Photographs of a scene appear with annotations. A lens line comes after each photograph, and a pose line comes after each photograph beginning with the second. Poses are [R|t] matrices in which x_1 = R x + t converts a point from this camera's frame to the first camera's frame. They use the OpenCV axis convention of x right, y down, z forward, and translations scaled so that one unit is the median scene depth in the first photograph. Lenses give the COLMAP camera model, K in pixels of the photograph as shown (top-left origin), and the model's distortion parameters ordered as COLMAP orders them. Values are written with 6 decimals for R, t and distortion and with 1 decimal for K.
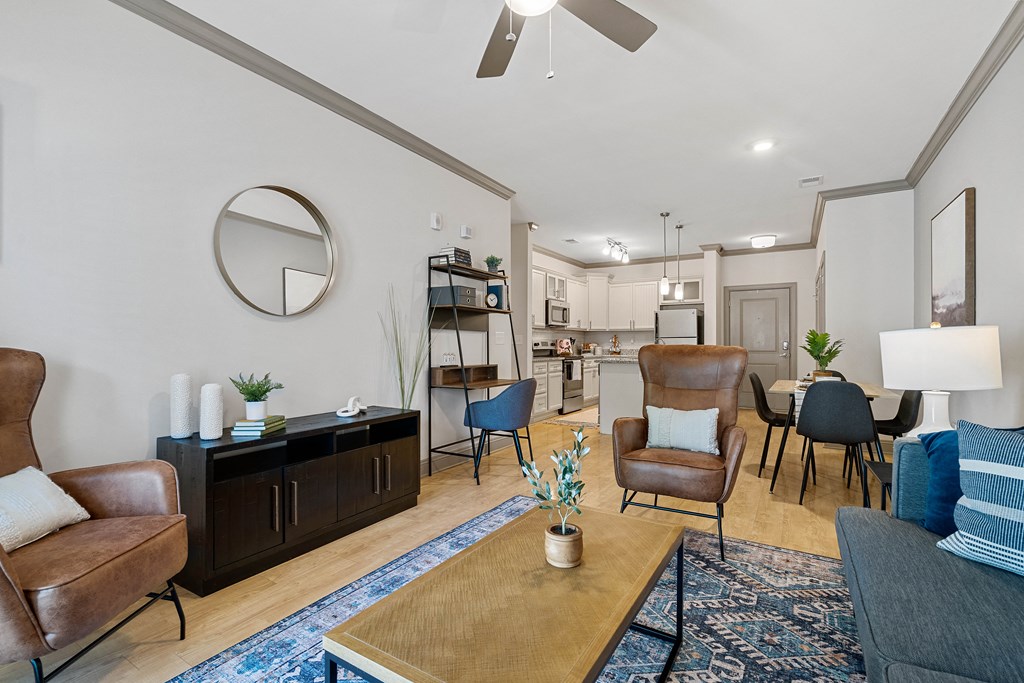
lens RADIAL K [[462.1, 0, 509.9], [0, 462.1, 341.9], [0, 0, 1]] dist [-0.002215, -0.000279]
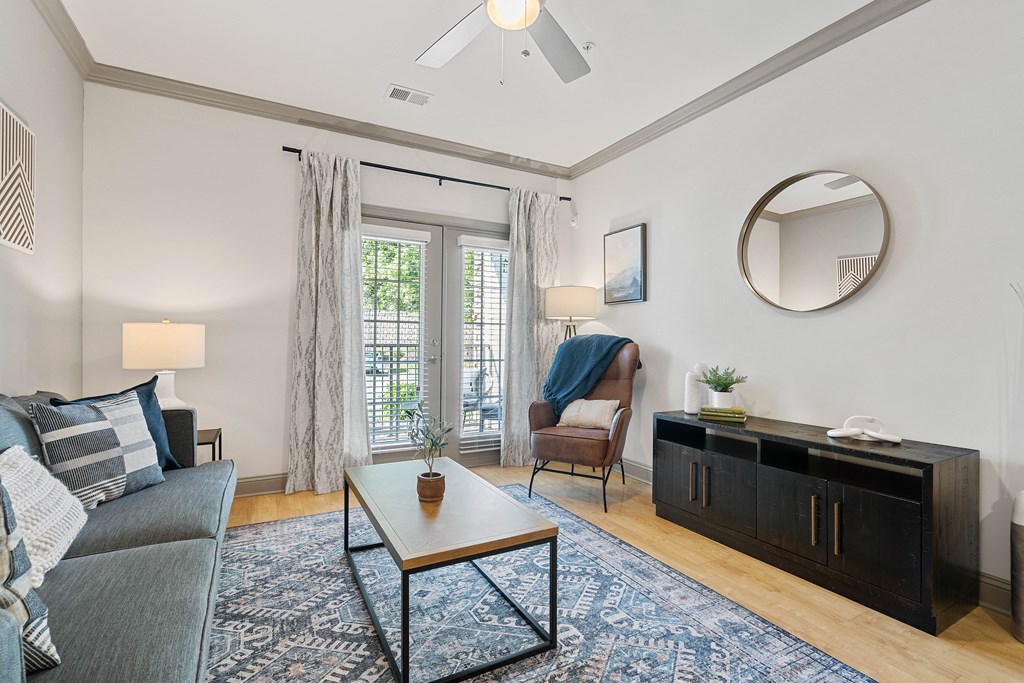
lens RADIAL K [[462.1, 0, 504.0], [0, 462.1, 342.1], [0, 0, 1]] dist [-0.002215, -0.000279]
pose [[-0.496074, 0.002527, -0.868277, 0.645846], [-0.000470, 0.999995, 0.003179, 0.003315], [0.868280, 0.001985, -0.496070, 1.010479]]
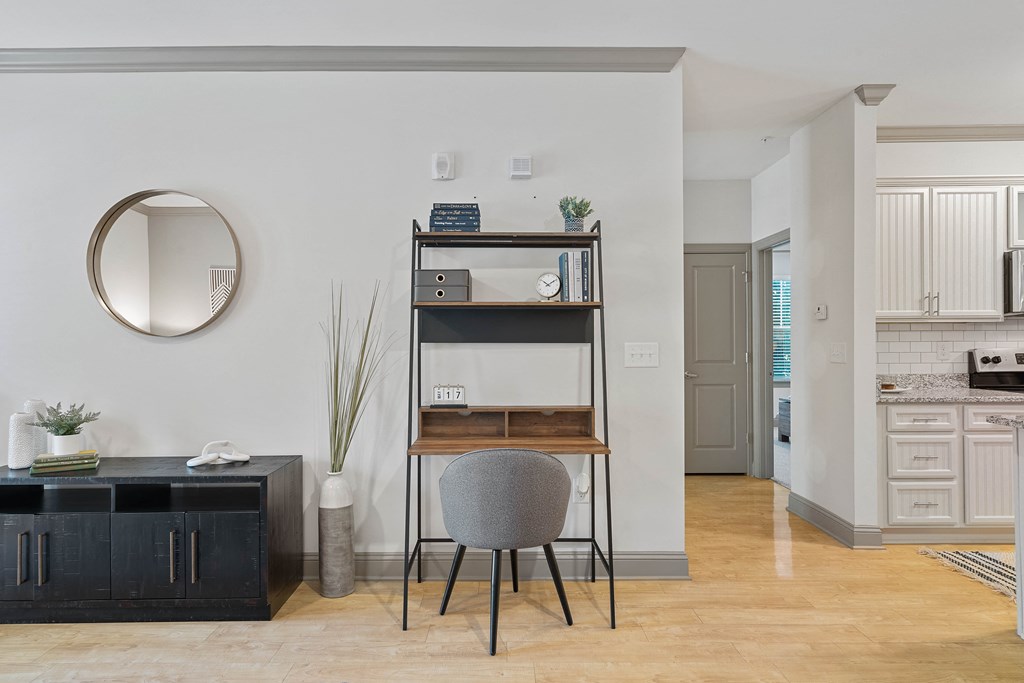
lens RADIAL K [[575.6, 0, 510.0], [0, 575.6, 335.8], [0, 0, 1]] dist [0.008414, -0.001791]
pose [[0.533397, -0.003745, -0.845856, 0.821202], [0.005427, 0.999985, -0.001005, -0.055982], [0.845847, -0.004054, 0.533410, 1.043658]]
